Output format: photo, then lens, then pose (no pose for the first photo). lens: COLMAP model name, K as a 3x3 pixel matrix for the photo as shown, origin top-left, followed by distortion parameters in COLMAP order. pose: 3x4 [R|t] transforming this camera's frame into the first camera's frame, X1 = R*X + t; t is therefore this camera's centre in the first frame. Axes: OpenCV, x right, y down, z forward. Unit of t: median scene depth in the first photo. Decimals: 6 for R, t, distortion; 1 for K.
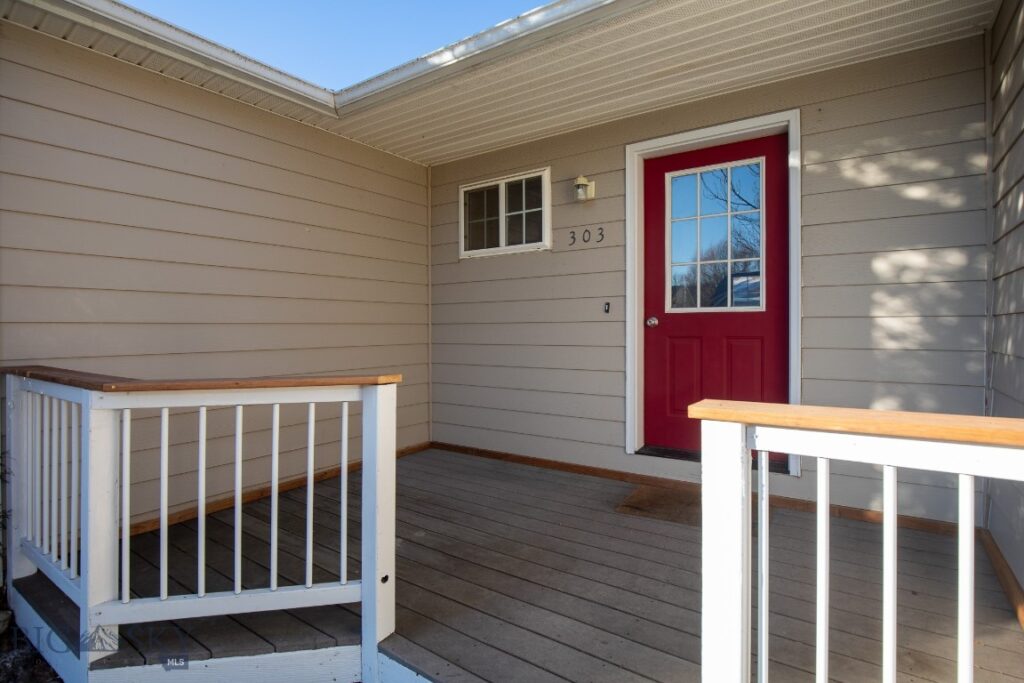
lens RADIAL K [[493.2, 0, 515.7], [0, 493.2, 334.2], [0, 0, 1]] dist [-0.021770, 0.000008]
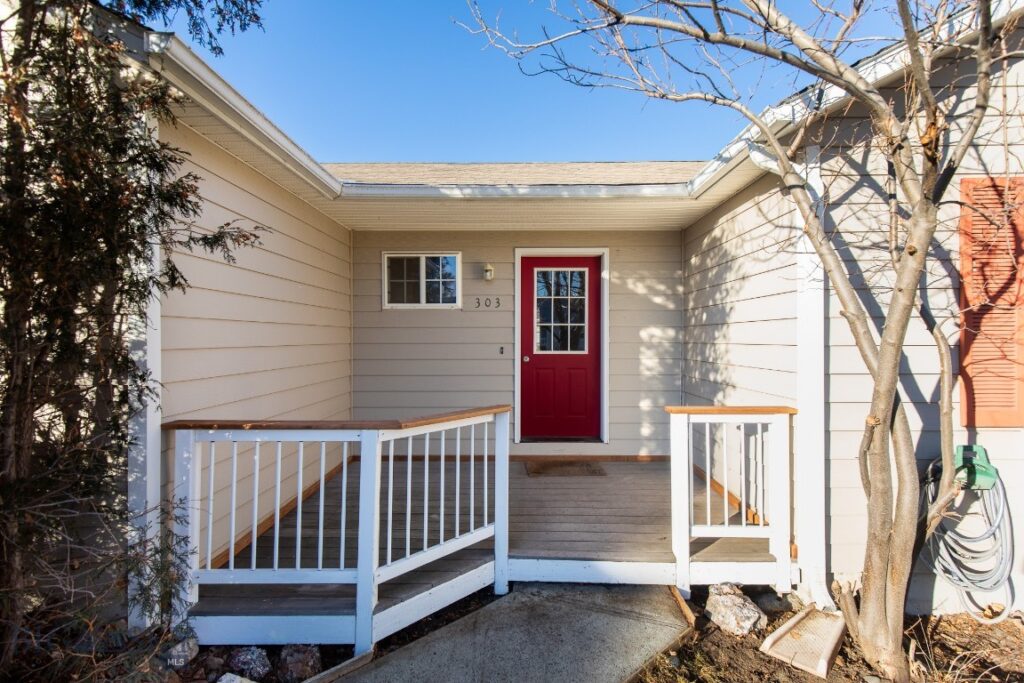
lens RADIAL K [[465.6, 0, 510.9], [0, 465.6, 342.7], [0, 0, 1]] dist [0.008166, -0.002014]
pose [[0.820244, 0.005703, 0.571985, -0.768024], [-0.003171, 0.999980, -0.005422, -0.087040], [-0.572005, 0.002634, 0.820246, -0.260760]]
